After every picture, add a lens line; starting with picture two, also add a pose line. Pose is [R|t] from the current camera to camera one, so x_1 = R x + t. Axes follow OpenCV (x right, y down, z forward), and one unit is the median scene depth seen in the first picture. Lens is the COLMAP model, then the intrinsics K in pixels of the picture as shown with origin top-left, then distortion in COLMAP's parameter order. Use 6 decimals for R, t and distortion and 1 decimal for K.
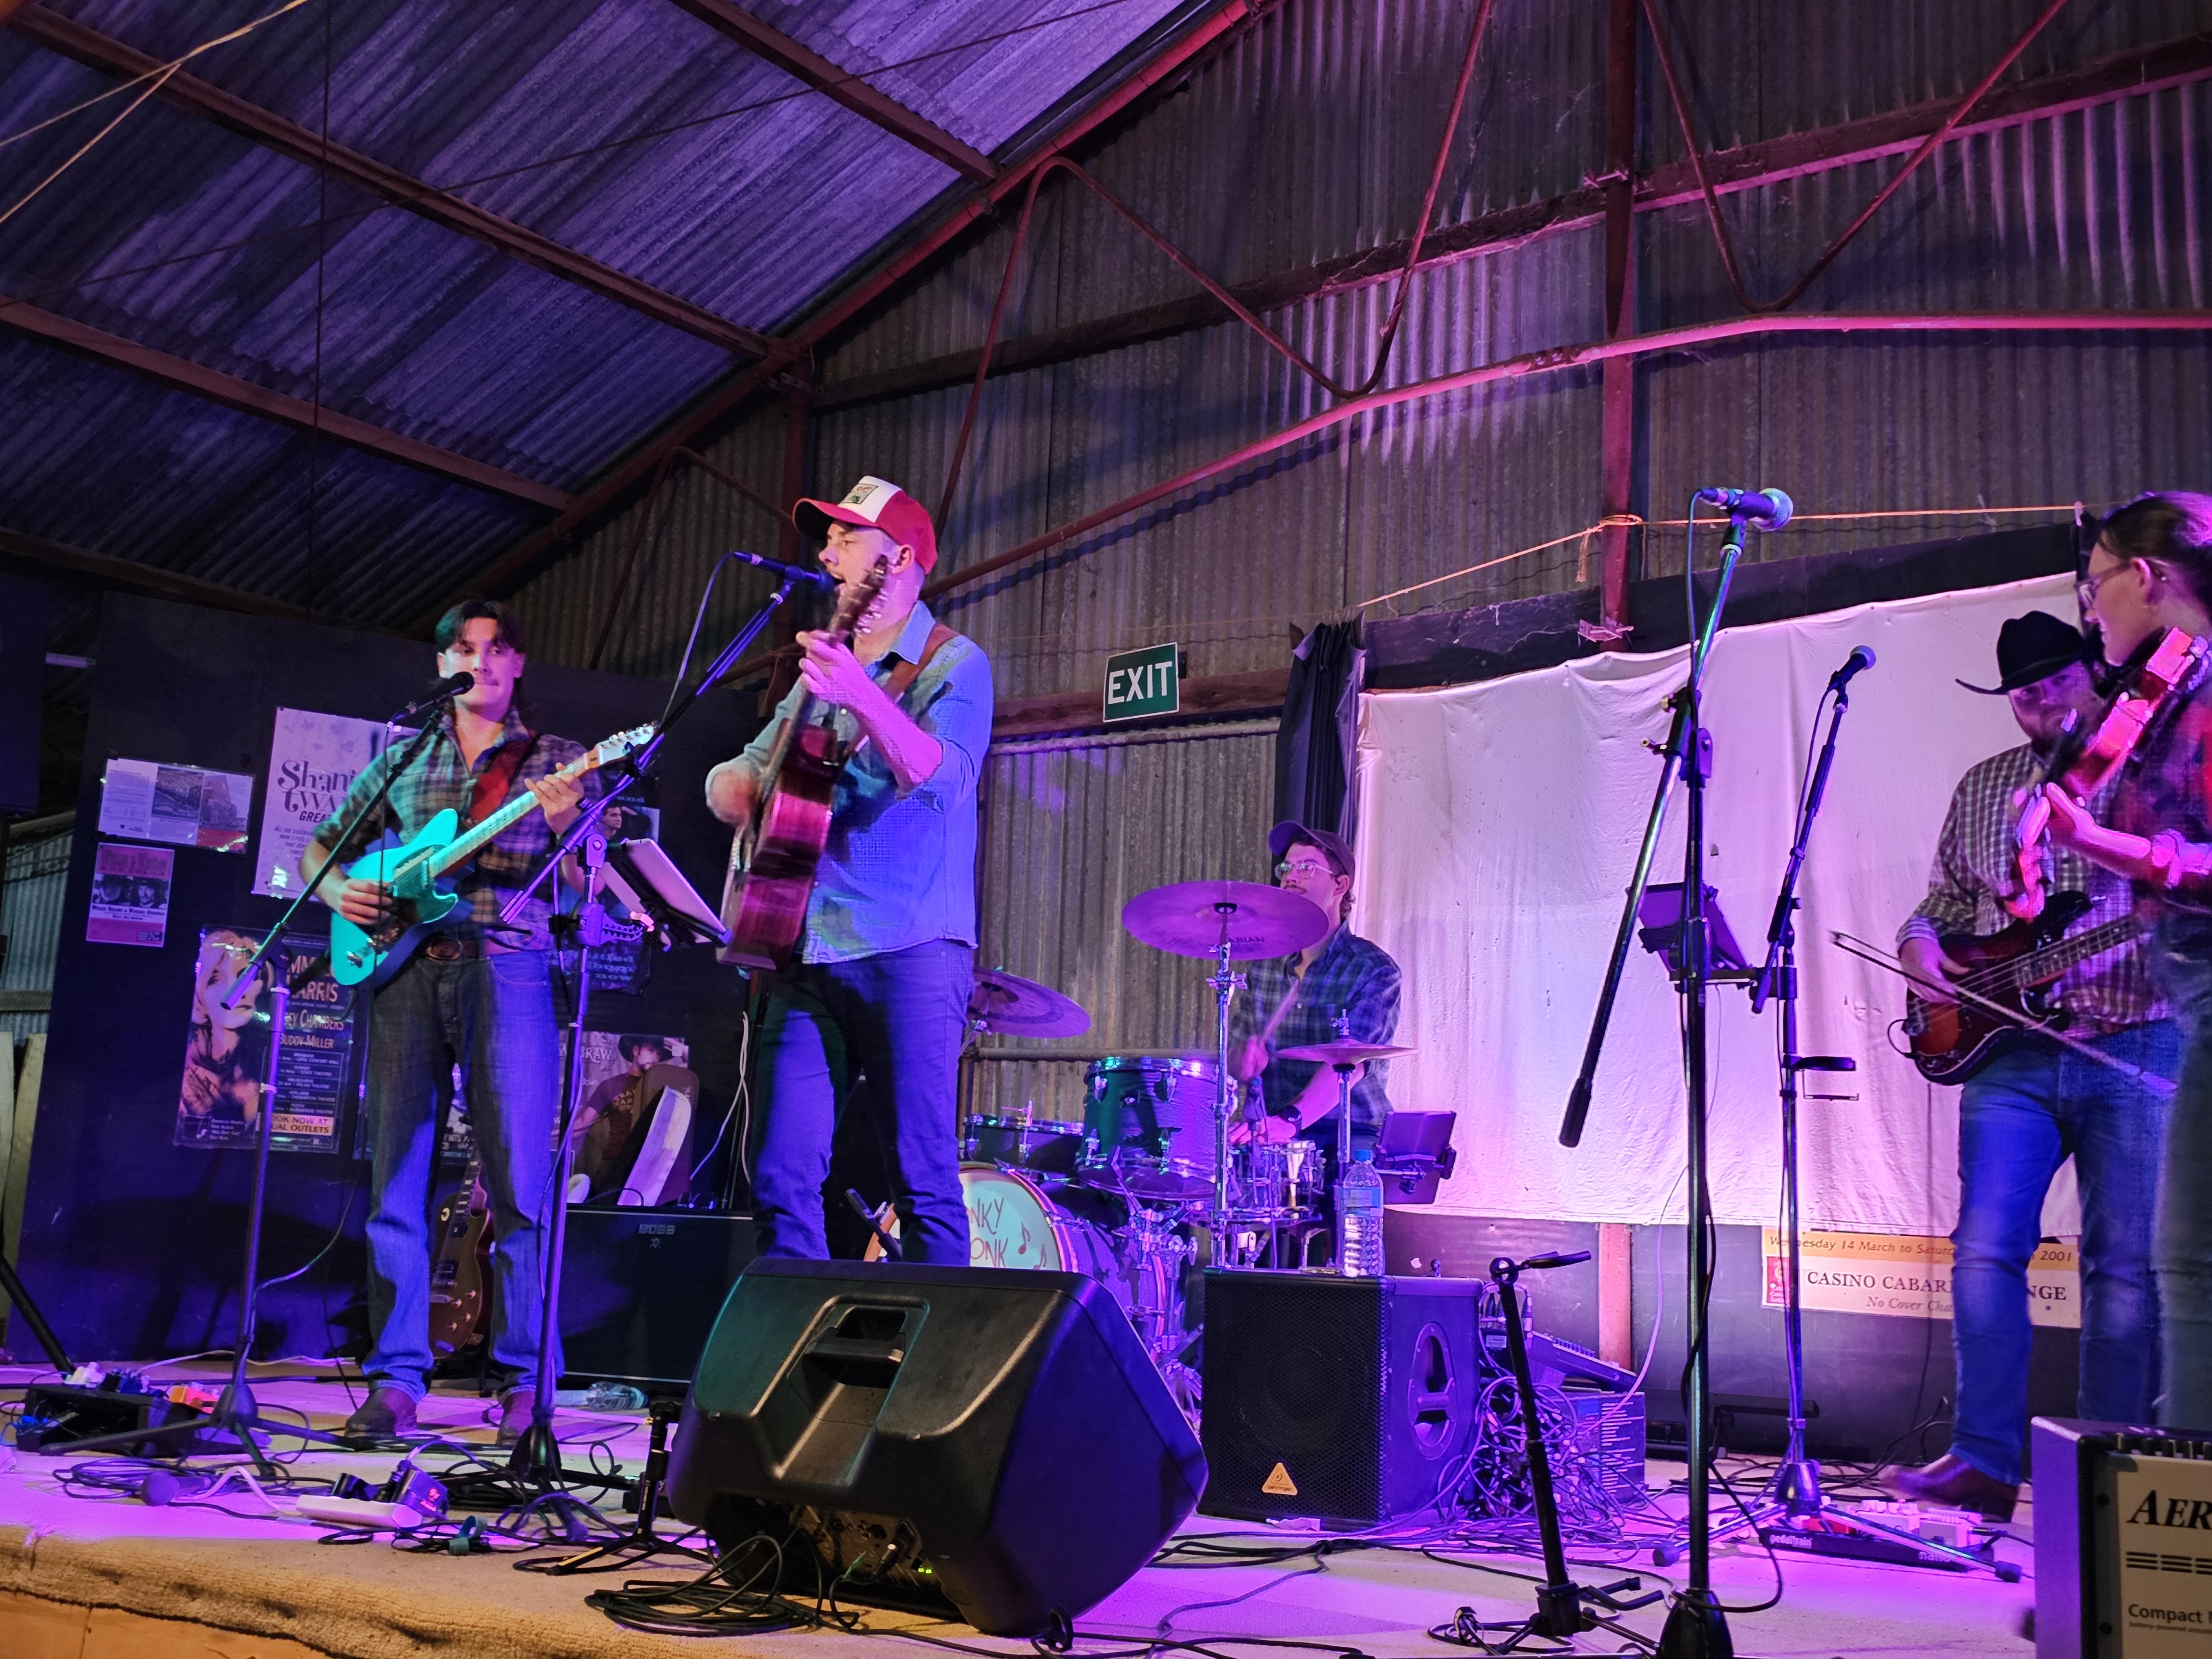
lens RADIAL K [[2285.6, 0, 1105.3], [0, 2285.6, 791.5], [0, 0, 1]] dist [0.184372, -0.444862]
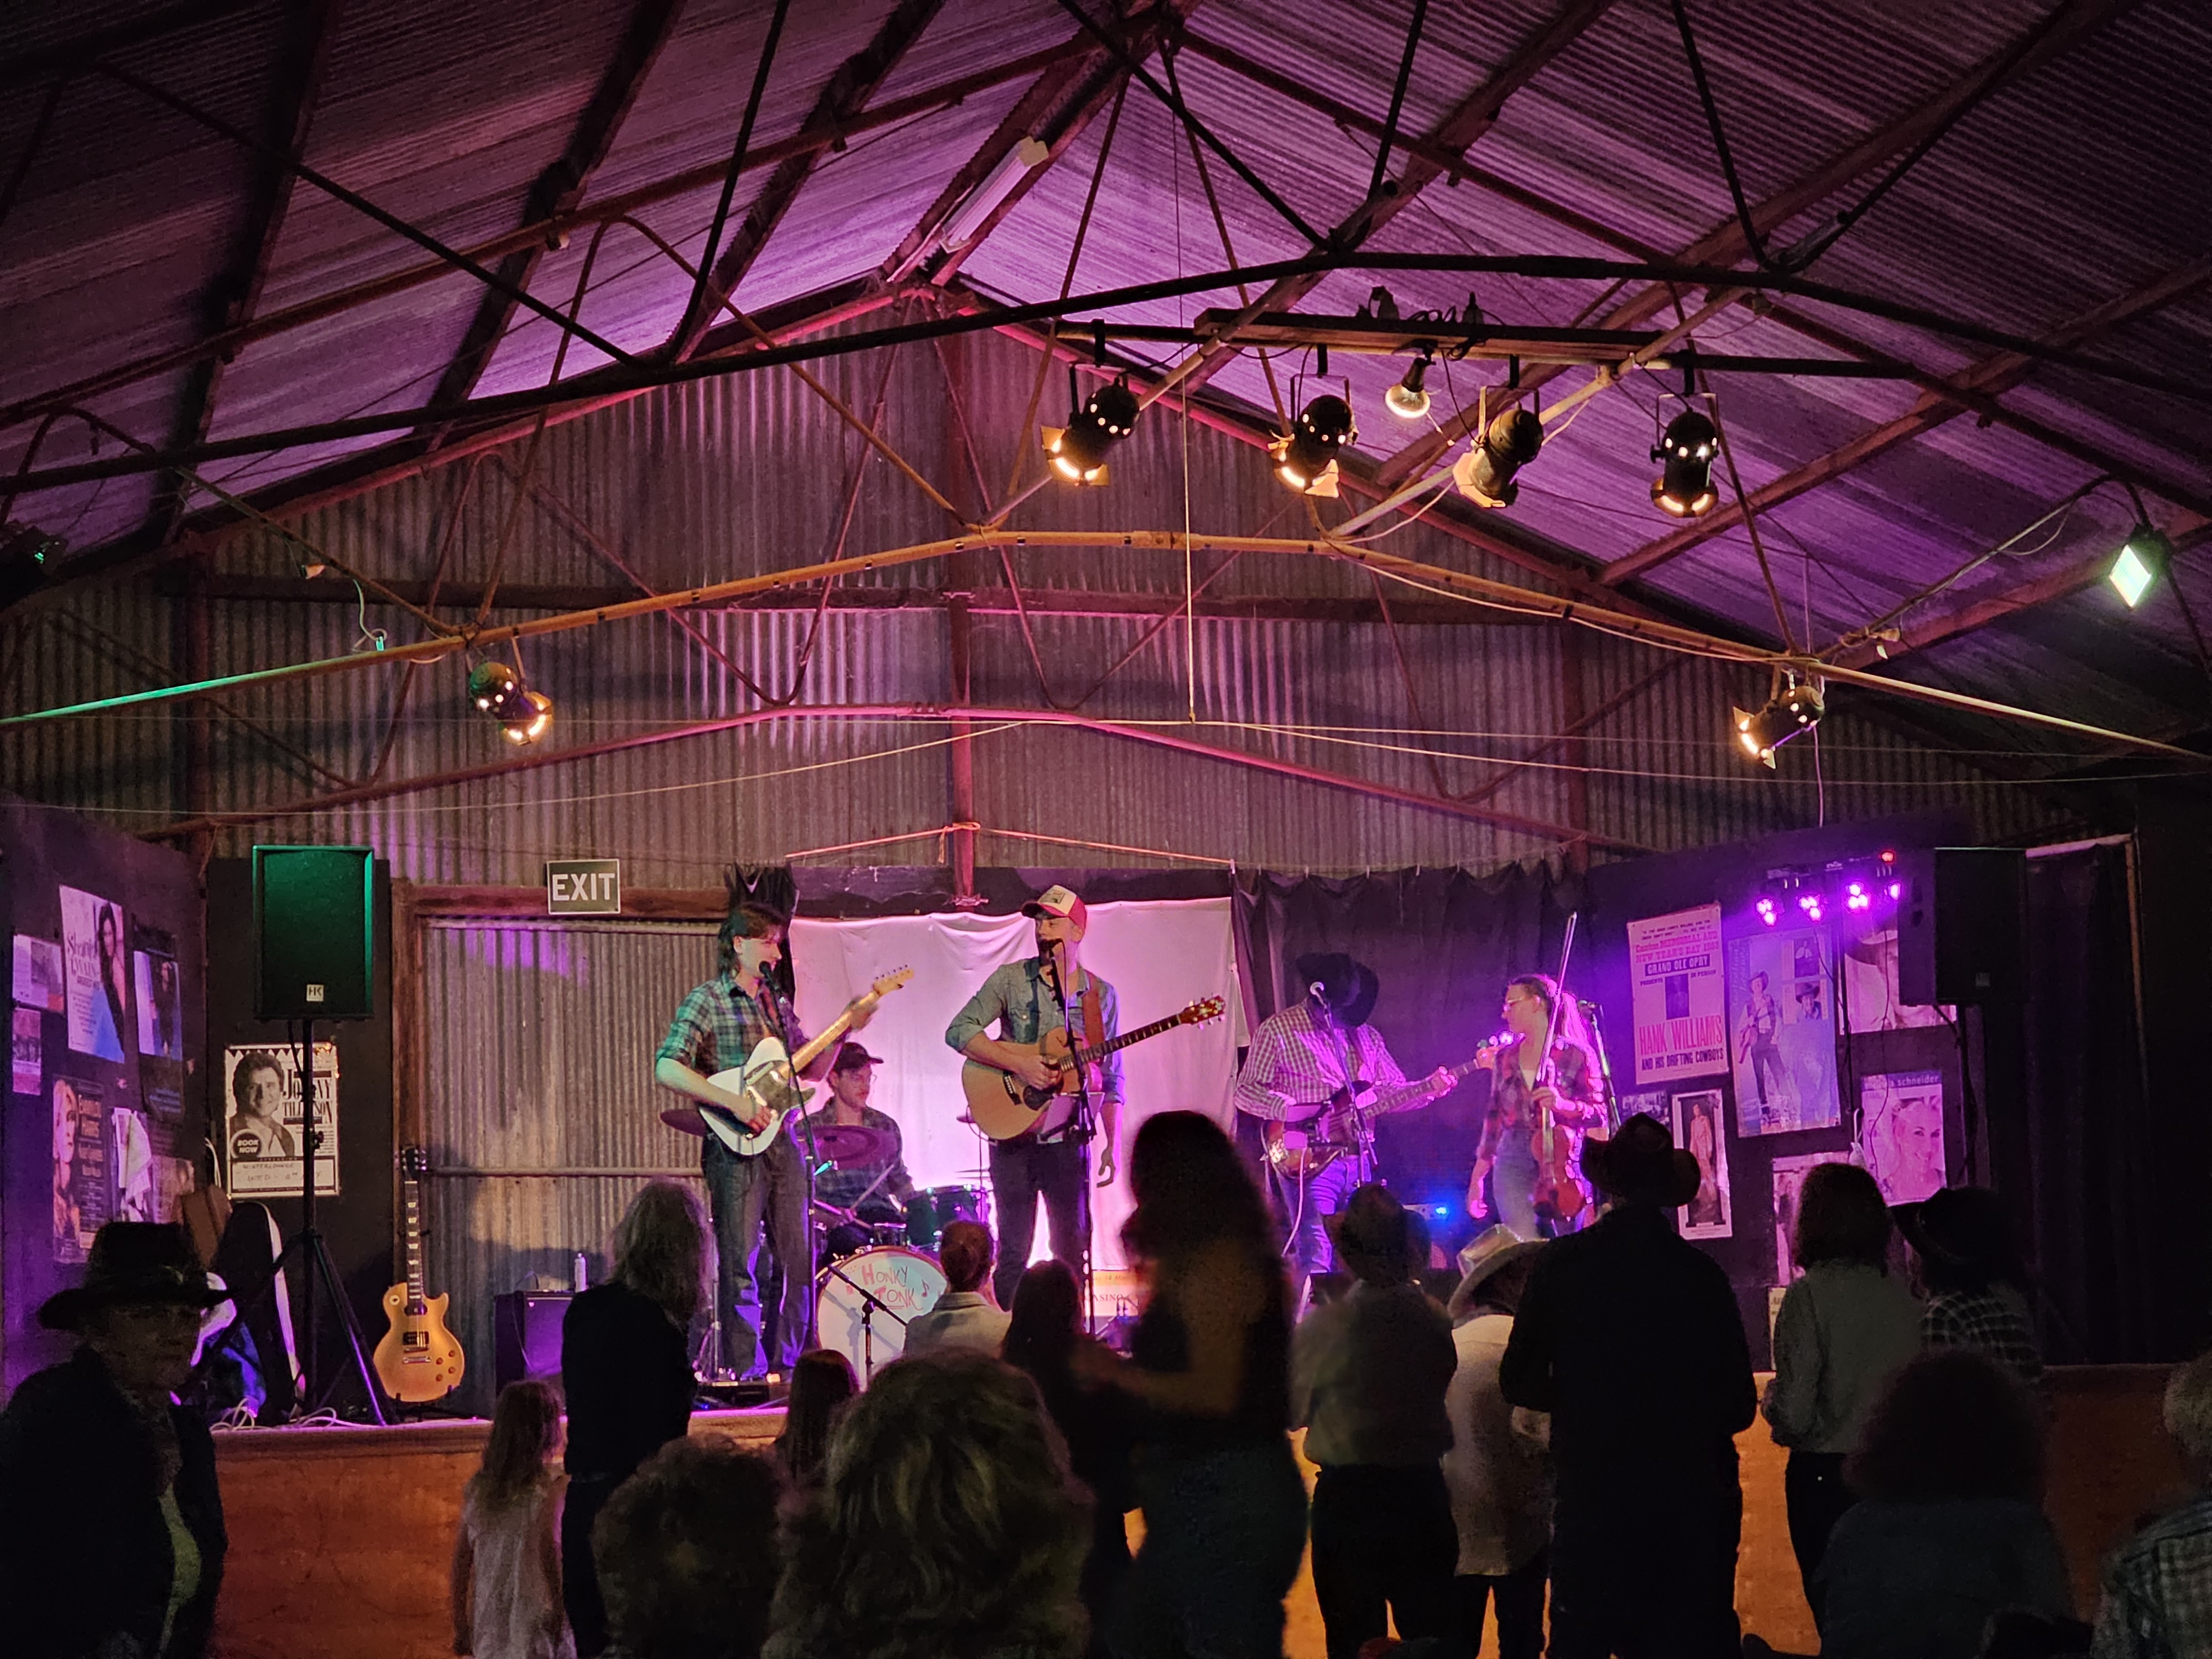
lens RADIAL K [[3812.0, 0, 1106.0], [0, 3812.0, 829.5], [0, 0, 1]] dist [-0.524093, 7.119827]
pose [[0.616292, 0.053627, 0.785690, -1.490196], [-0.093033, 0.995650, 0.005018, -0.118151], [-0.782003, -0.076188, 0.618601, -0.558969]]
